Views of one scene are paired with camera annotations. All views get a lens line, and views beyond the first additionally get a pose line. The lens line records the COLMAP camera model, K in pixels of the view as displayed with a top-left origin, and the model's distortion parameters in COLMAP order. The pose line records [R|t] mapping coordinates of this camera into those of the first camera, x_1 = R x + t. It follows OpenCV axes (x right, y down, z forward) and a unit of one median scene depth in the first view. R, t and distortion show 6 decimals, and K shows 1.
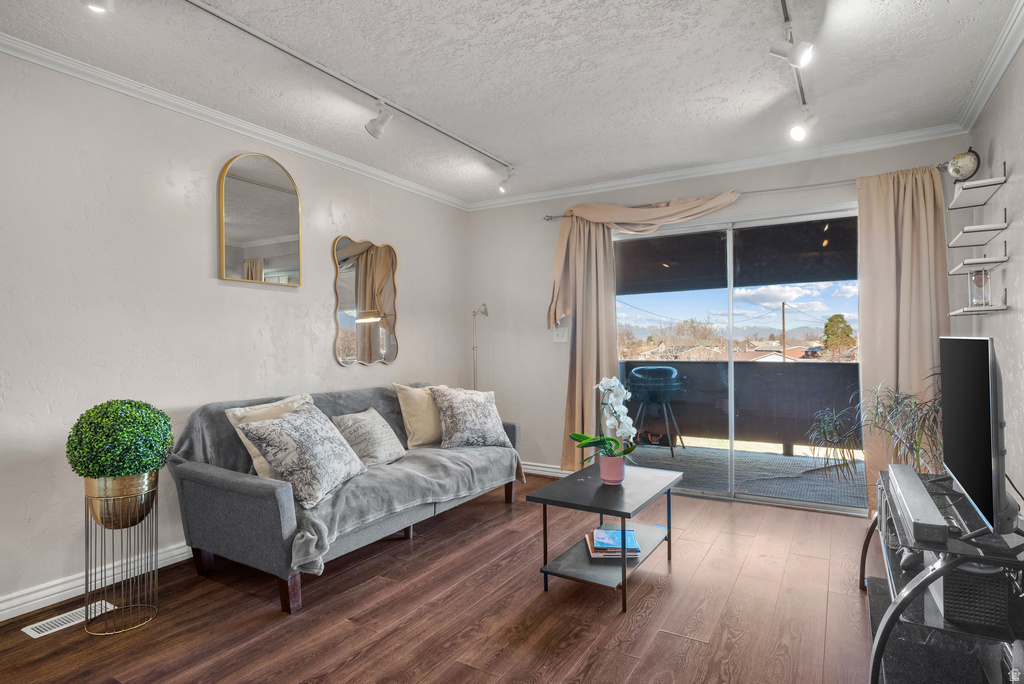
lens RADIAL K [[552.9, 0, 512.0], [0, 552.9, 342.0], [0, 0, 1]] dist [-0.001592, -0.000124]
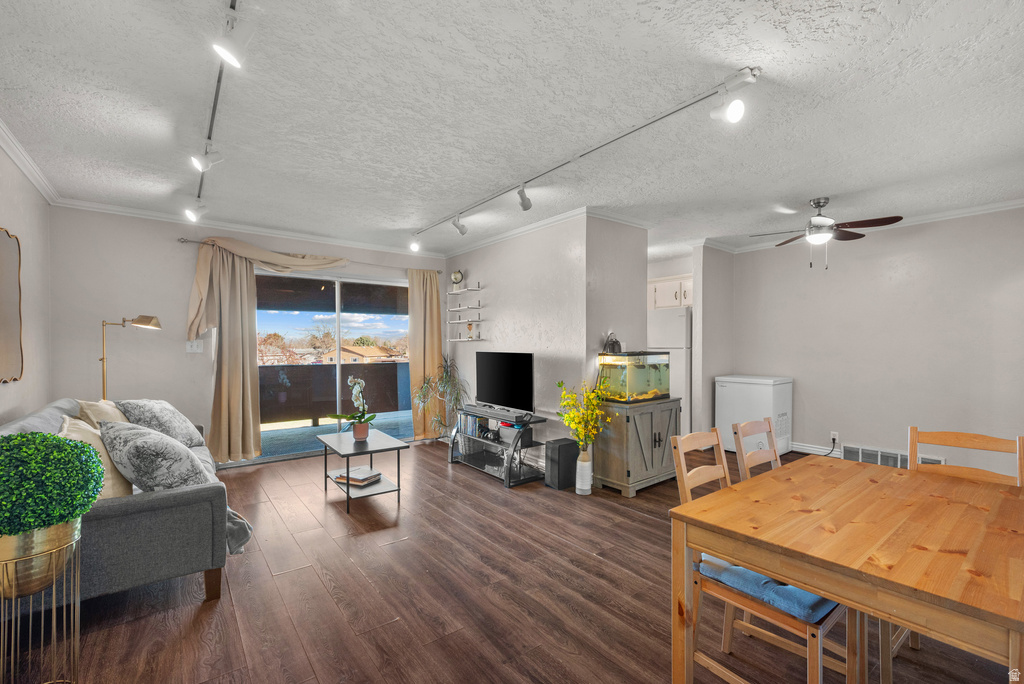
lens RADIAL K [[442.7, 0, 524.3], [0, 442.7, 346.1], [0, 0, 1]] dist [0.000227, 0.000090]
pose [[0.350451, 0.008188, 0.936545, -0.642646], [-0.005819, 0.999962, -0.006564, -0.012940], [-0.936563, -0.003150, 0.350485, 0.062774]]
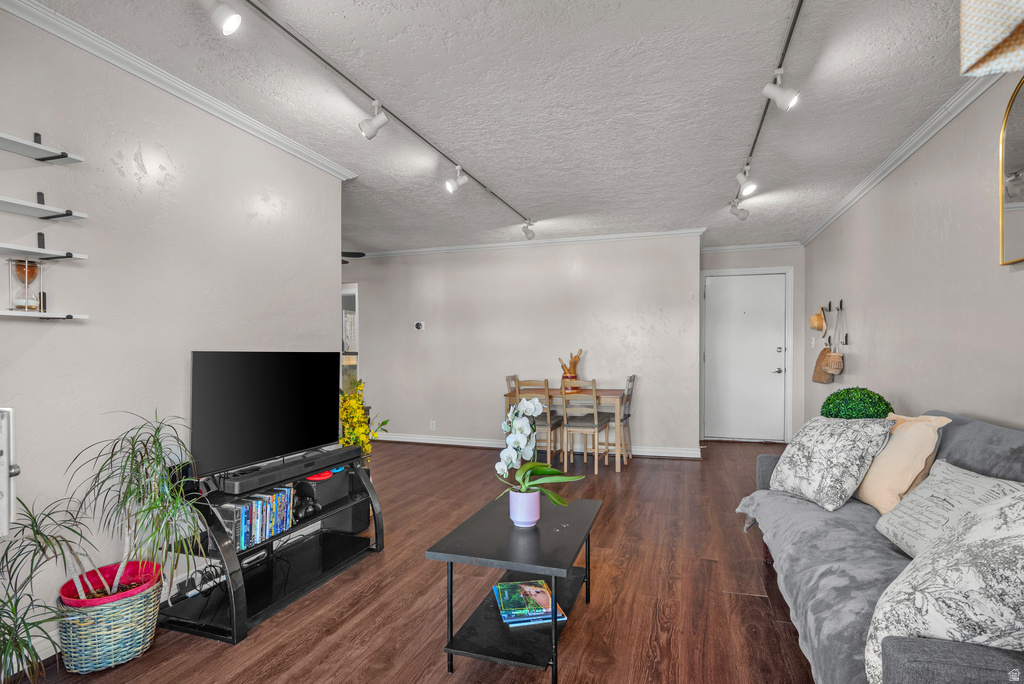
lens RADIAL K [[515.6, 0, 512.0], [0, 515.6, 342.0], [0, 0, 1]] dist [-0.000072, -0.000019]
pose [[-0.976693, 0.009472, -0.214434, 0.263570], [0.012485, 0.999841, -0.012701, -0.005246], [0.214279, -0.015082, -0.976656, 1.273195]]
